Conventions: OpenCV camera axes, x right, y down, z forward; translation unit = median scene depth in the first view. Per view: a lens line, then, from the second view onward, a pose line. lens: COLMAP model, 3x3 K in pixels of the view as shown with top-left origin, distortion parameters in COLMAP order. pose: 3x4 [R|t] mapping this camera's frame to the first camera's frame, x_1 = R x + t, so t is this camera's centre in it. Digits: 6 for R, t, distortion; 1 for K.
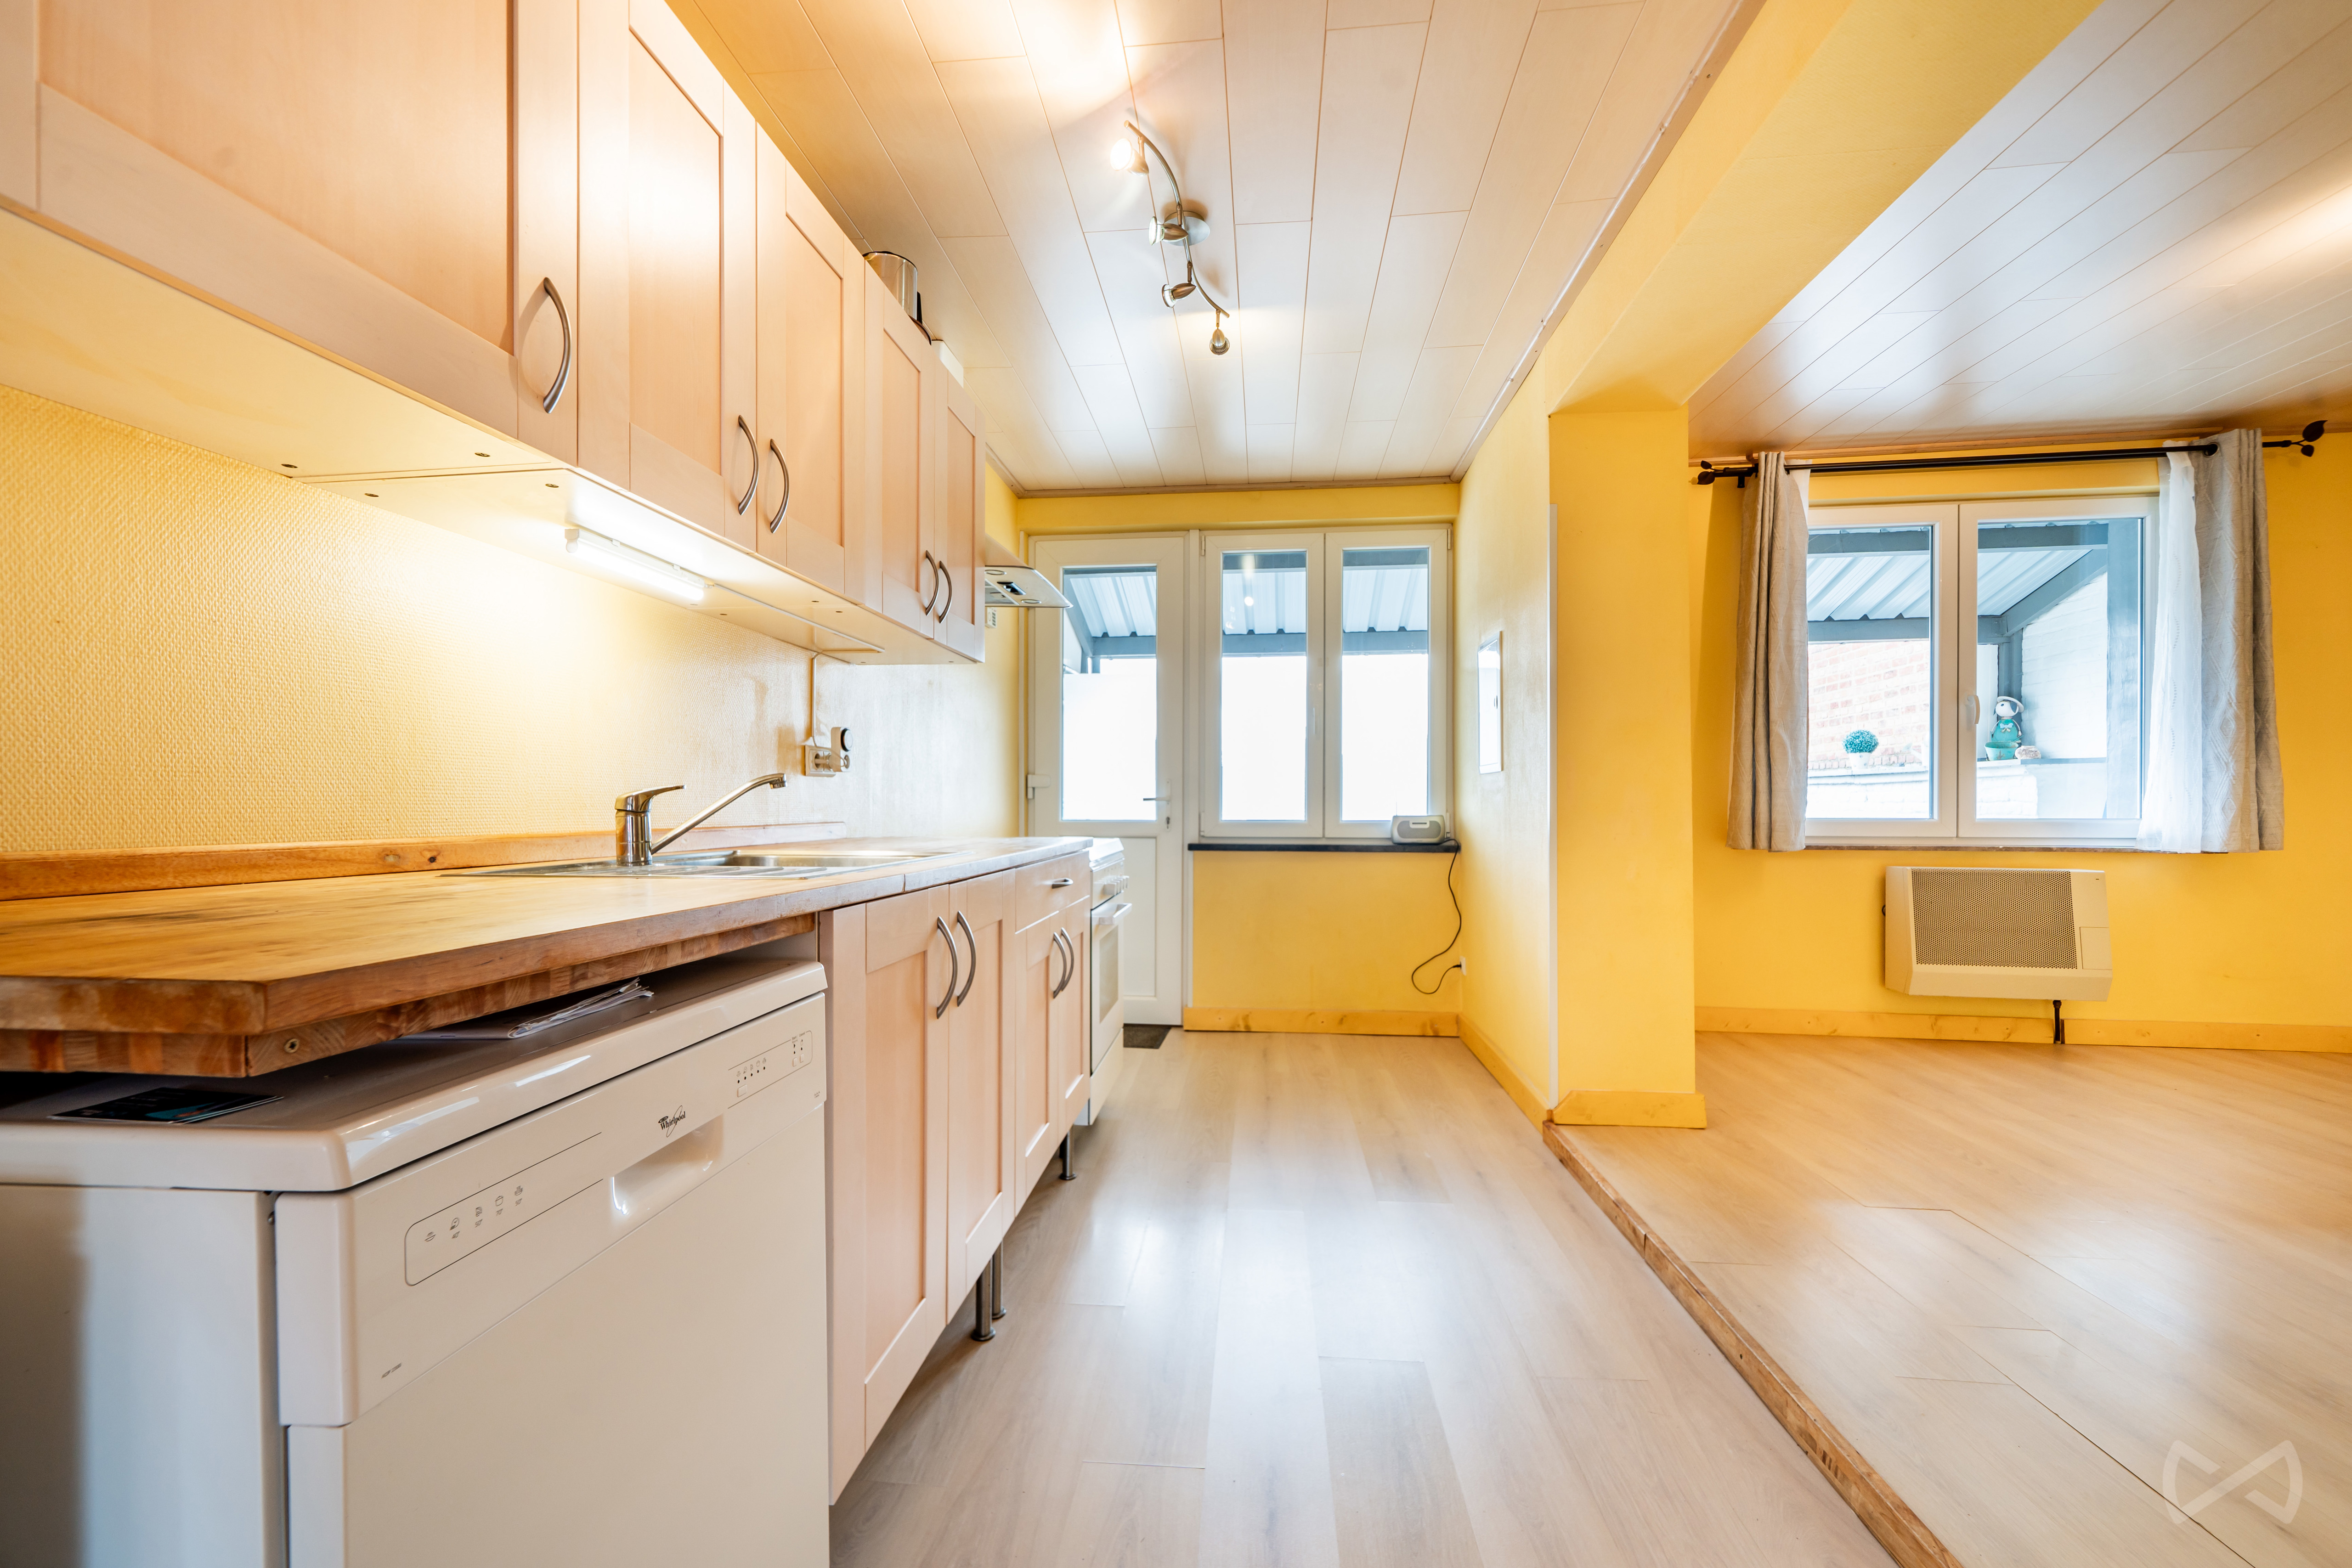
lens RADIAL K [[933.4, 0, 1169.8], [0, 933.4, 806.6], [0, 0, 1]] dist [-0.002581, -0.000365]
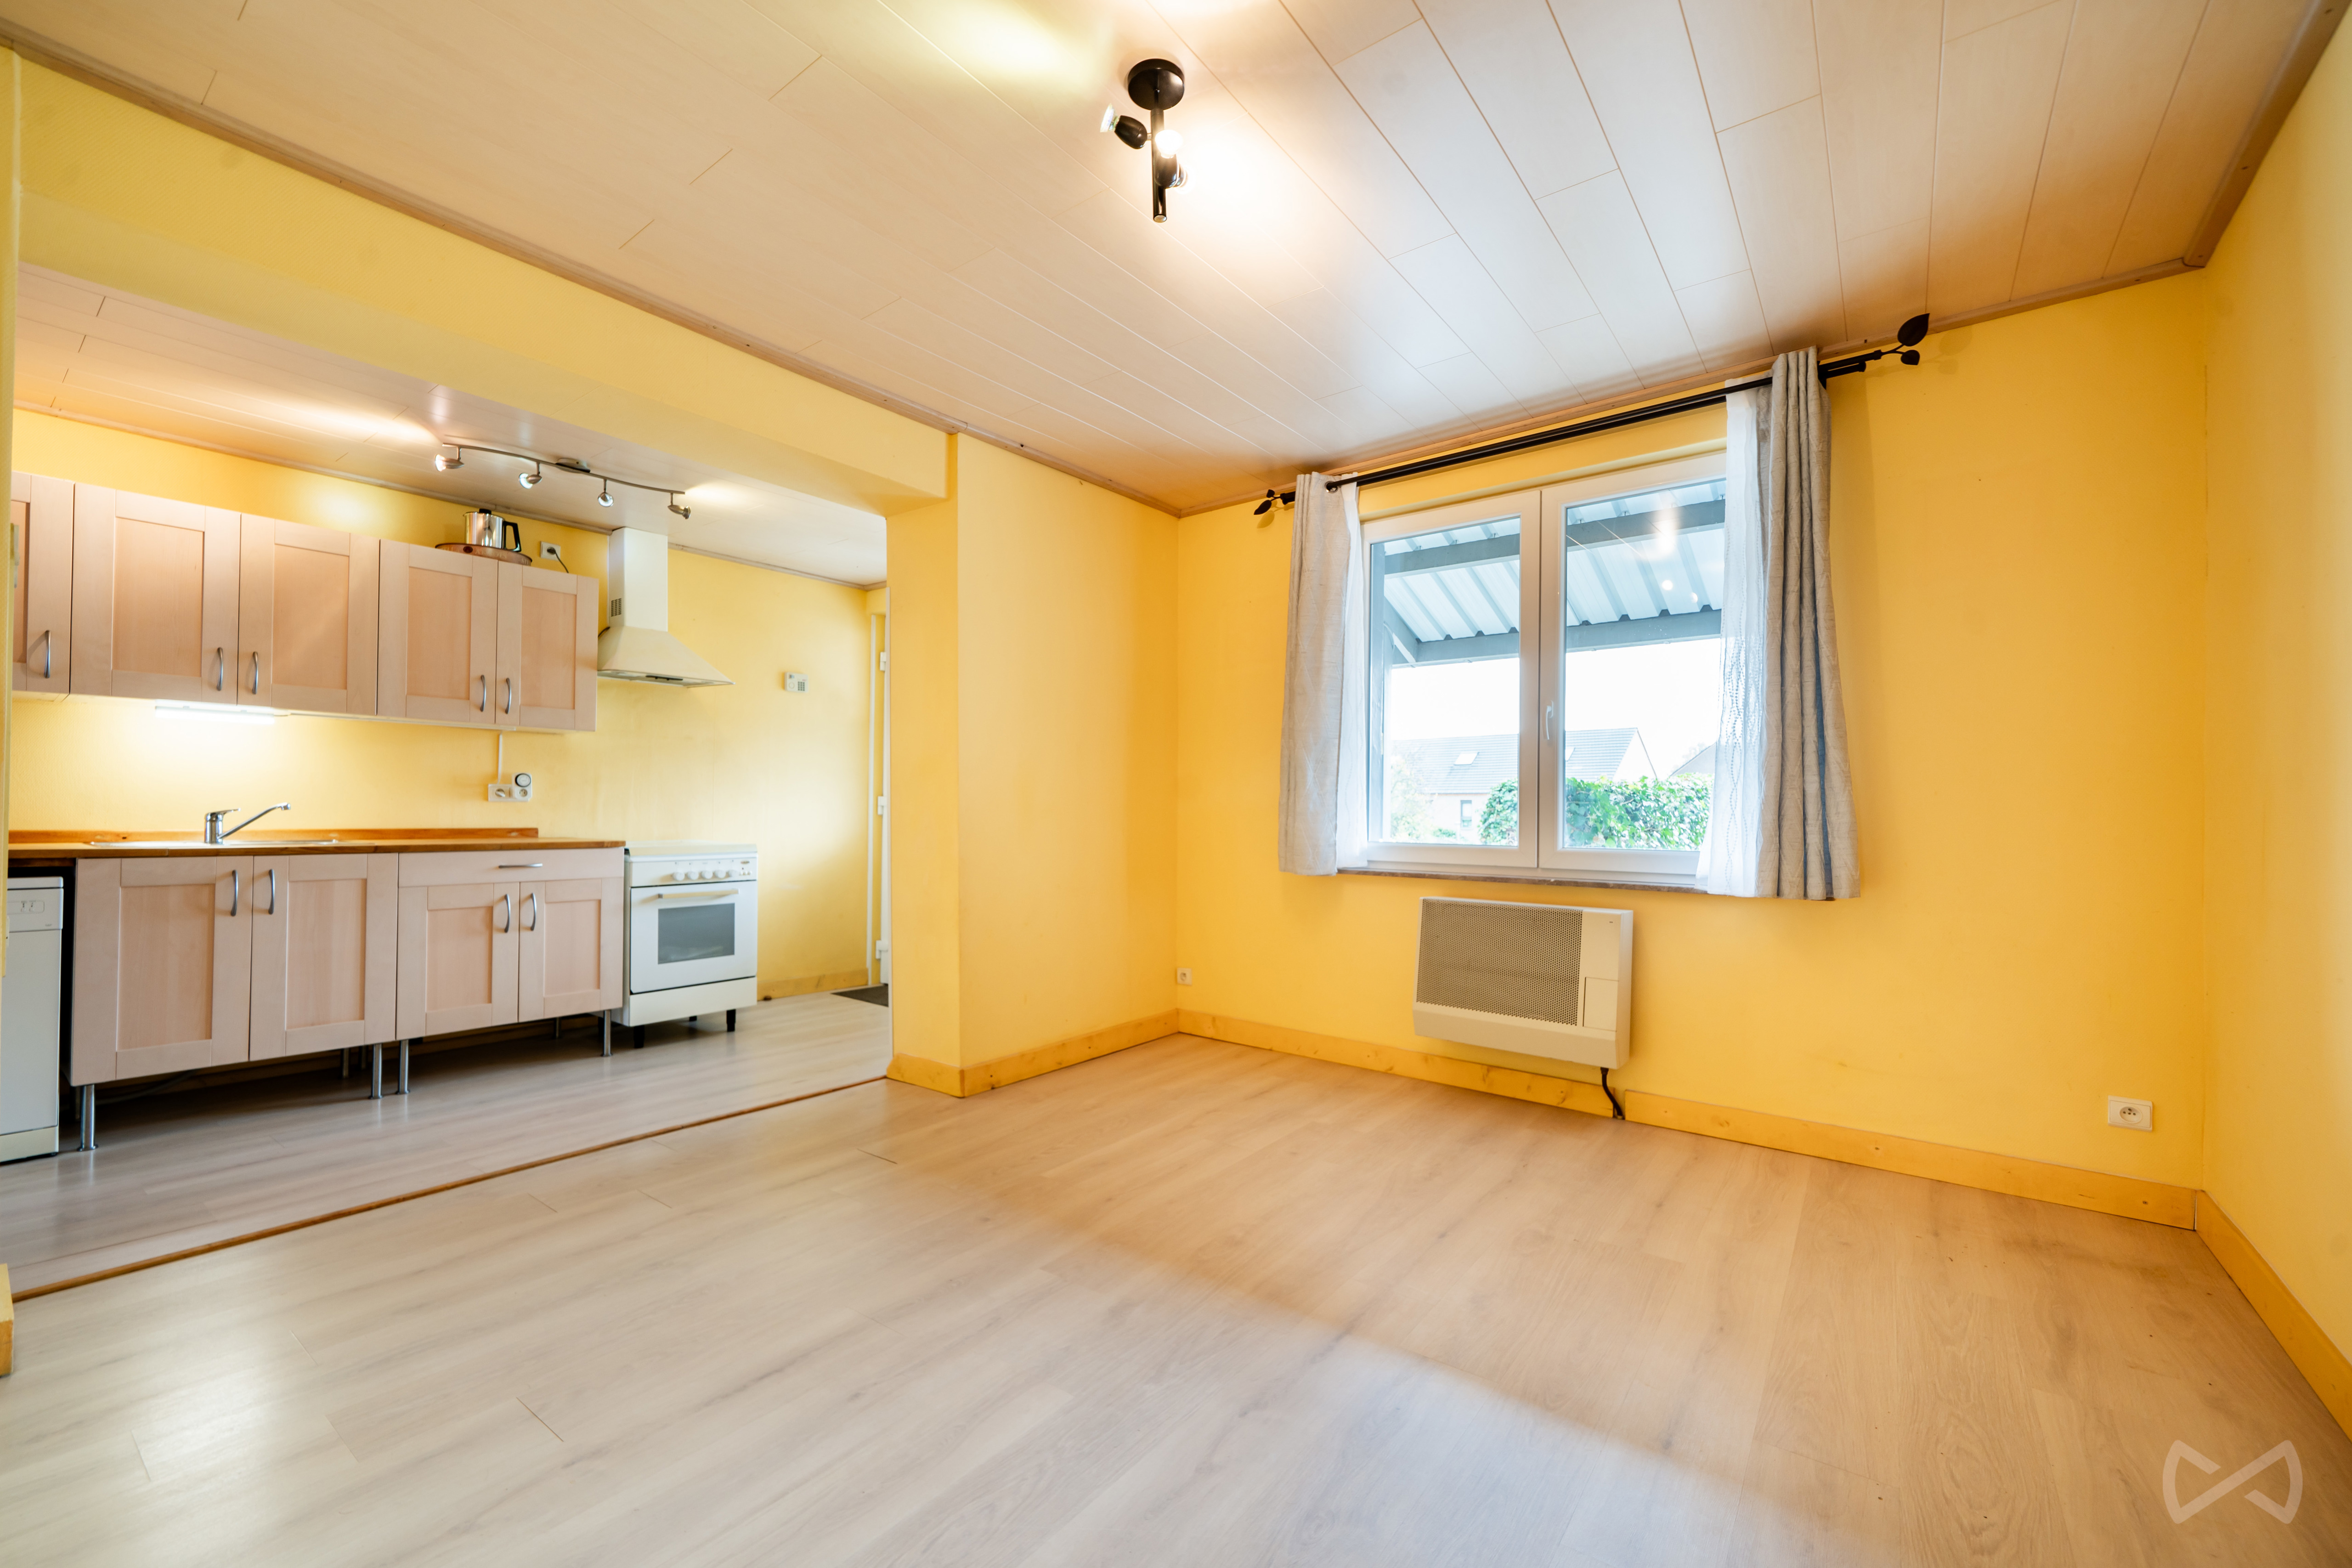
lens RADIAL K [[952.5, 0, 1175.3], [0, 952.5, 797.5], [0, 0, 1]] dist [0.013779, -0.000169]
pose [[0.866130, 0.001913, -0.499814, 1.044400], [-0.010475, 0.999843, -0.014324, -0.017340], [0.499708, 0.017642, 0.866014, 0.051563]]
